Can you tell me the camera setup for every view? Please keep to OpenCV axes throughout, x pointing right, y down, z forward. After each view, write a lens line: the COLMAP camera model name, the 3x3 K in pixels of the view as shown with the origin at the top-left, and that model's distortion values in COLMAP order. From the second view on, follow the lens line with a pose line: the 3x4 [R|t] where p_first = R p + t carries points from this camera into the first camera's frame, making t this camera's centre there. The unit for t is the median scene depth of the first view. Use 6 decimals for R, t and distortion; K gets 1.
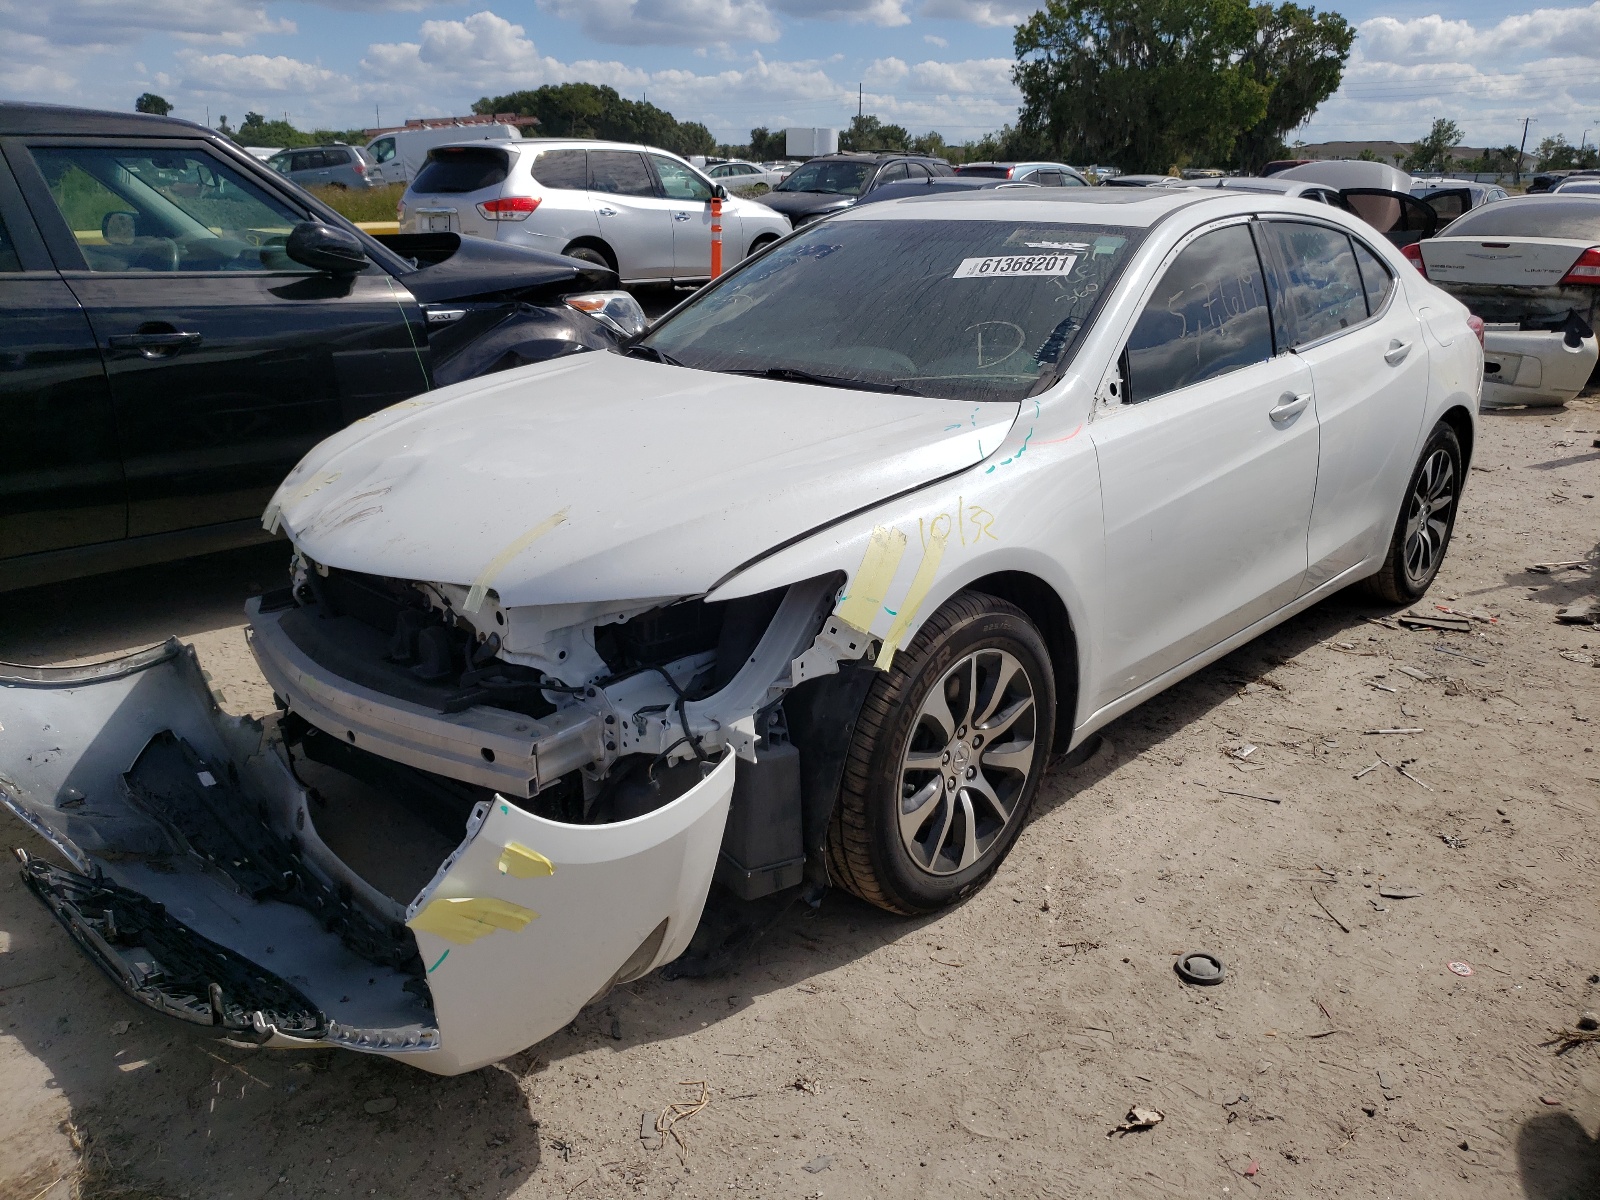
lens RADIAL K [[1219.0, 0, 800.0], [0, 1219.0, 600.0], [0, 0, 1]] dist [-0.005280, -0.005558]
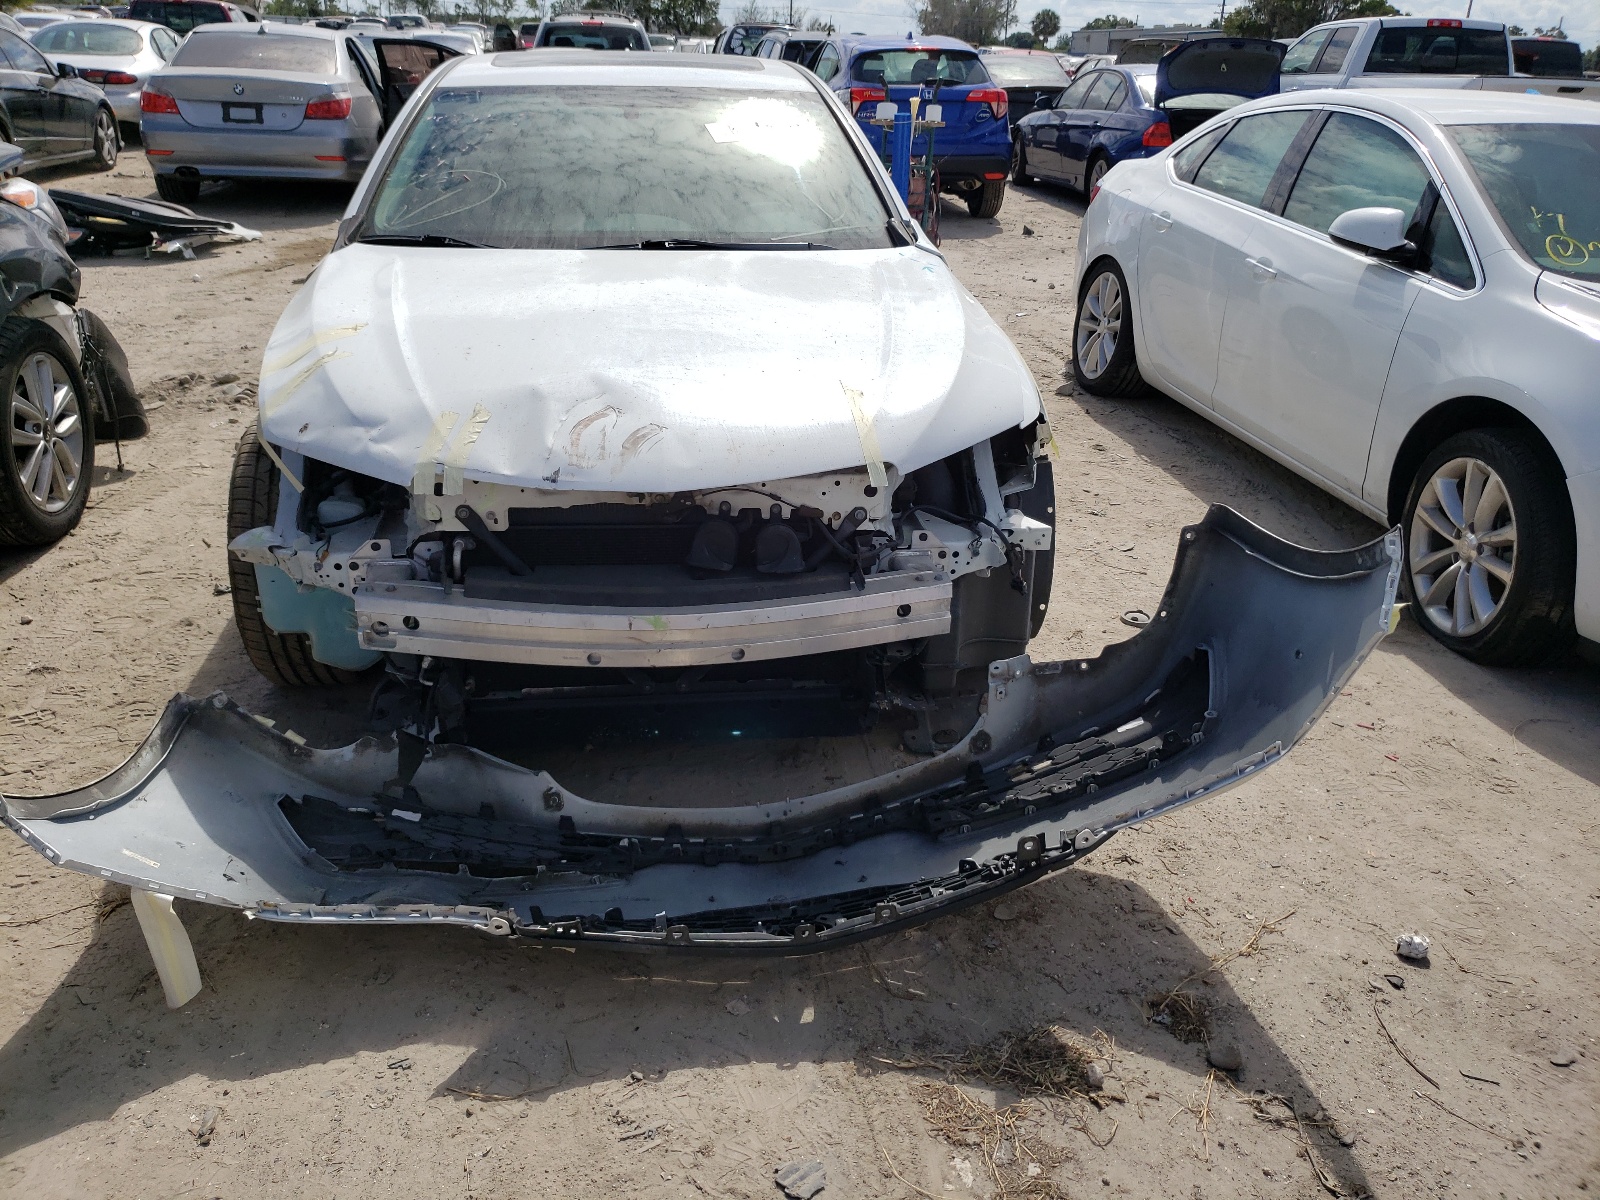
lens RADIAL K [[1219.0, 0, 800.0], [0, 1219.0, 600.0], [0, 0, 1]] dist [-0.005280, -0.005558]
pose [[0.646338, -0.296718, 0.702997, -0.857395], [0.210694, 0.954879, 0.209319, -0.104724], [-0.733386, 0.012827, 0.679692, 0.255562]]
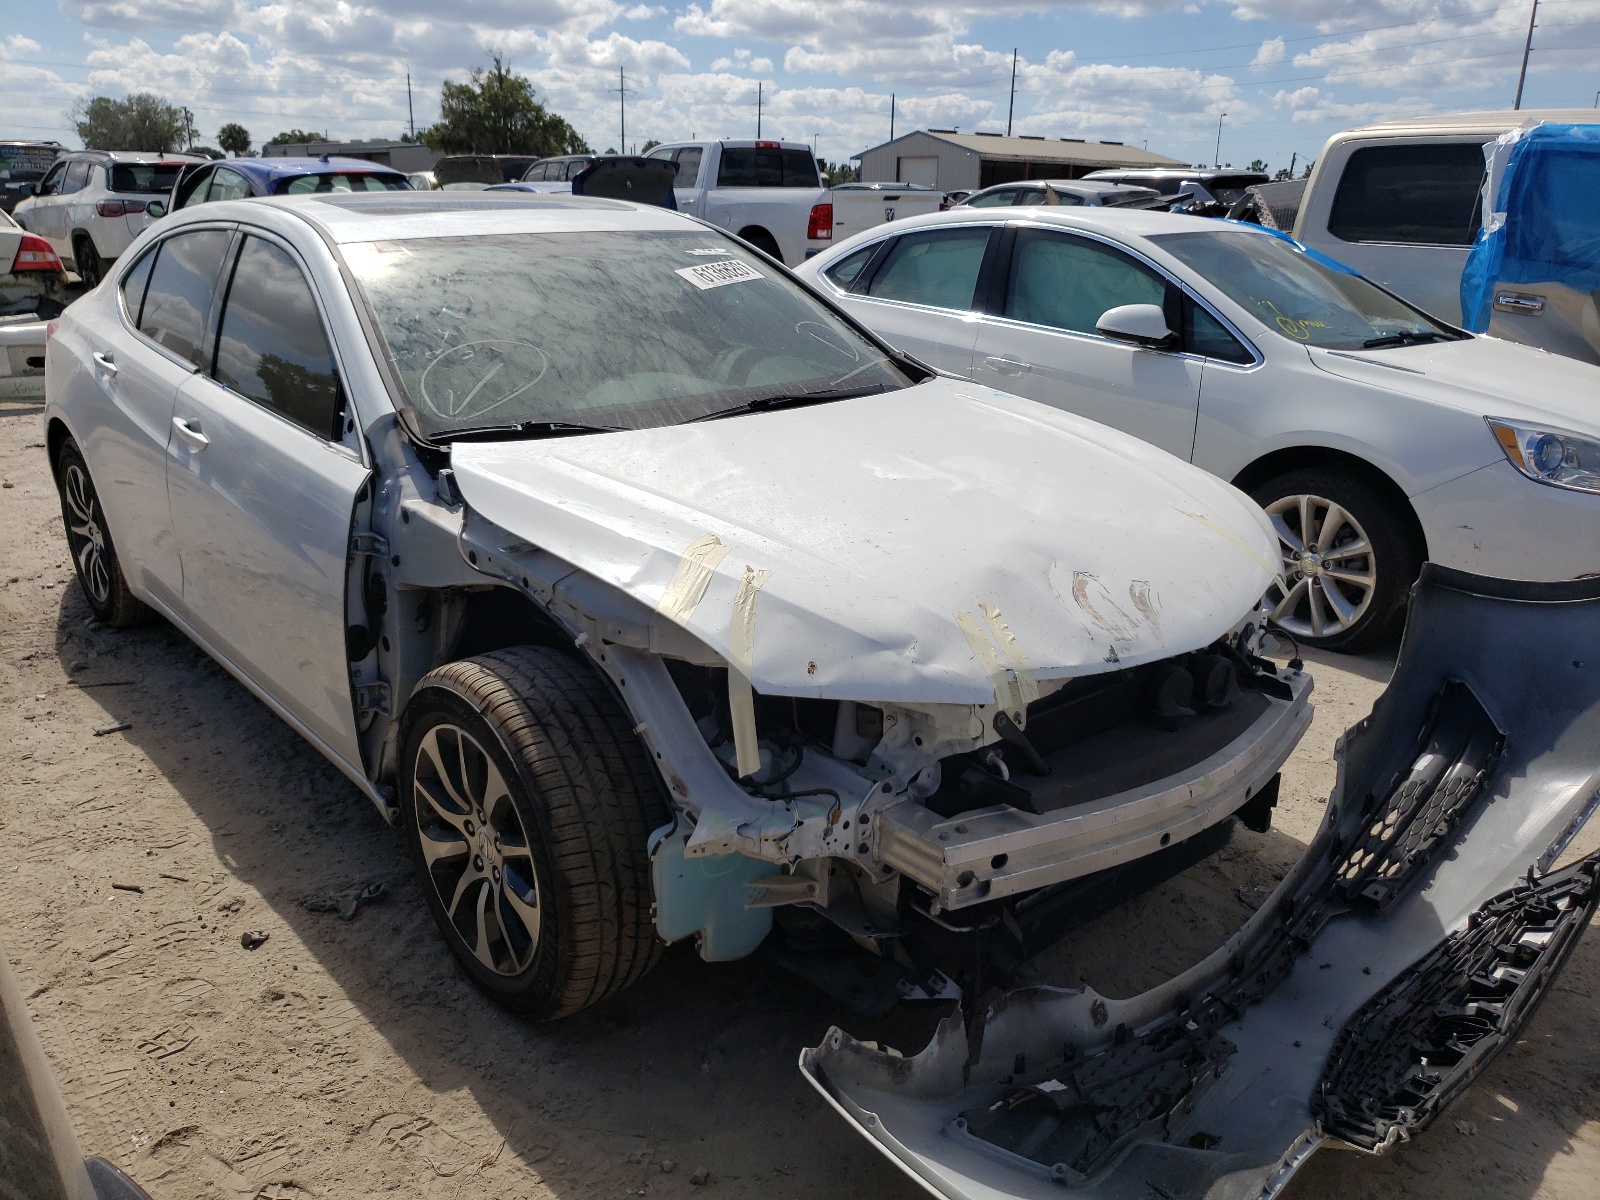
lens RADIAL K [[1224.2, 0, 804.2], [0, 1224.2, 553.7], [0, 0, 1]] dist [0.051555, -0.115238]
pose [[0.127467, -0.284828, 0.950066, -1.092466], [0.299175, 0.924306, 0.236966, -0.339644], [-0.945646, 0.254030, 0.203032, 0.926119]]
